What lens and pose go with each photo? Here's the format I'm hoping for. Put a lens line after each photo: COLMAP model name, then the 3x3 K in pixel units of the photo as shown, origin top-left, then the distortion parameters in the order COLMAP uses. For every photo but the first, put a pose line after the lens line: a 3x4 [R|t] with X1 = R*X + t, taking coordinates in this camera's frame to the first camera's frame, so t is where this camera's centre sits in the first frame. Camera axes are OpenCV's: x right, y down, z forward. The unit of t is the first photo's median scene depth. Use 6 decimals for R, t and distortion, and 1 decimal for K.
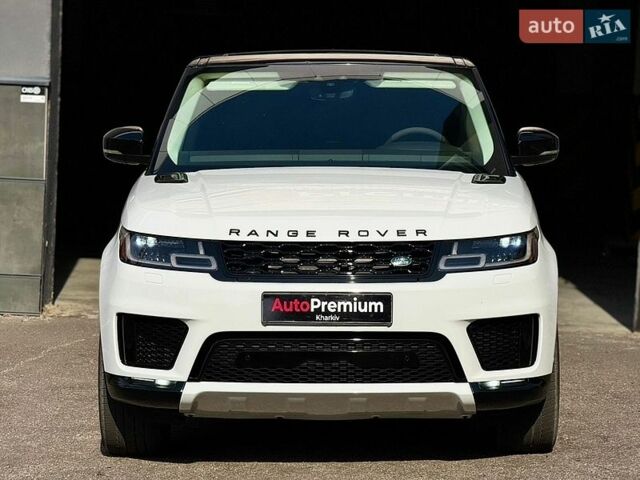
lens RADIAL K [[2154.6, 0, 320.0], [0, 2154.6, 240.0], [0, 0, 1]] dist [0.230552, 0.430491]
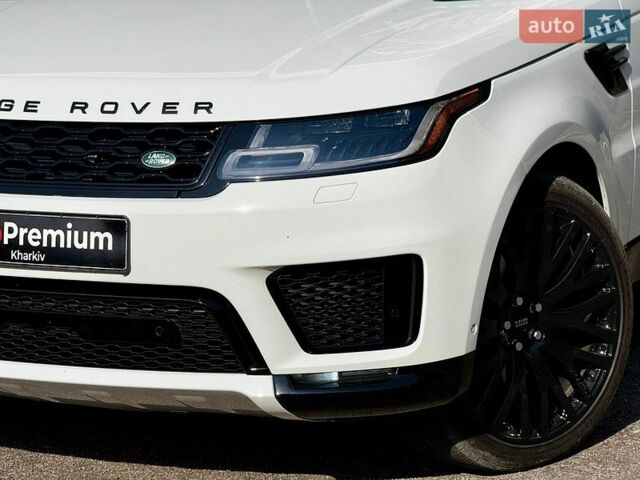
lens RADIAL K [[2154.6, 0, 320.0], [0, 2154.6, 240.0], [0, 0, 1]] dist [0.230552, 0.430491]
pose [[0.903236, 0.043419, -0.426942, 0.320418], [0.015782, 0.990835, 0.134154, -0.044847], [0.428854, -0.127911, 0.894272, 0.504413]]
